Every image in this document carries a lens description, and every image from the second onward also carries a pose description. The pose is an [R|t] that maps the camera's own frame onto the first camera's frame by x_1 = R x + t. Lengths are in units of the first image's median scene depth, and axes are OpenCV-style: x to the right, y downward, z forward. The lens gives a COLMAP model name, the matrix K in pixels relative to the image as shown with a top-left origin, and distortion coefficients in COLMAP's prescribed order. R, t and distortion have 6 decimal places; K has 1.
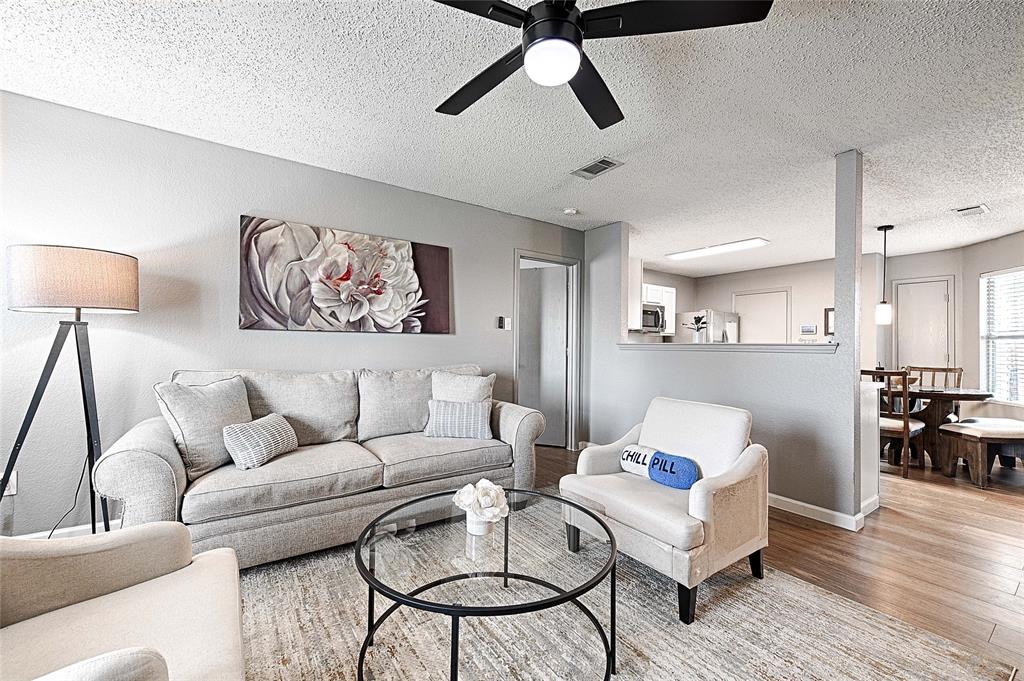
lens RADIAL K [[410.4, 0, 516.1], [0, 410.4, 341.3], [0, 0, 1]] dist [0.002710, 0.000268]
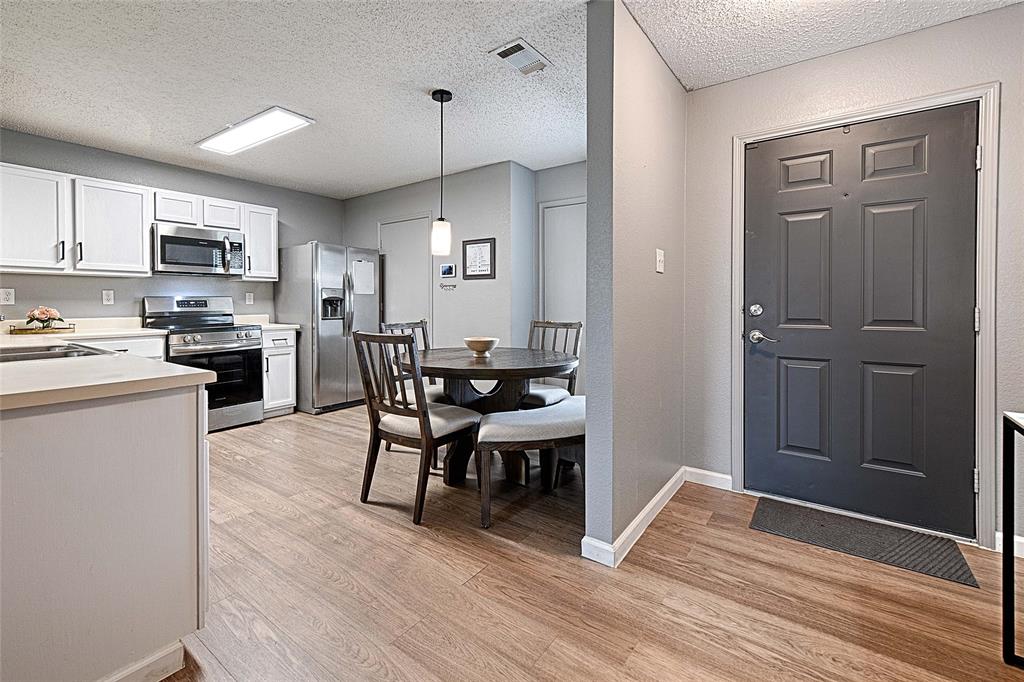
lens RADIAL K [[439.5, 0, 477.2], [0, 439.5, 305.6], [0, 0, 1]] dist [0.004271, 0.000163]
pose [[0.966197, -0.012876, 0.257482, 0.629953], [0.008221, 0.999783, 0.019146, 0.018369], [-0.257672, -0.016382, 0.966094, 0.286420]]
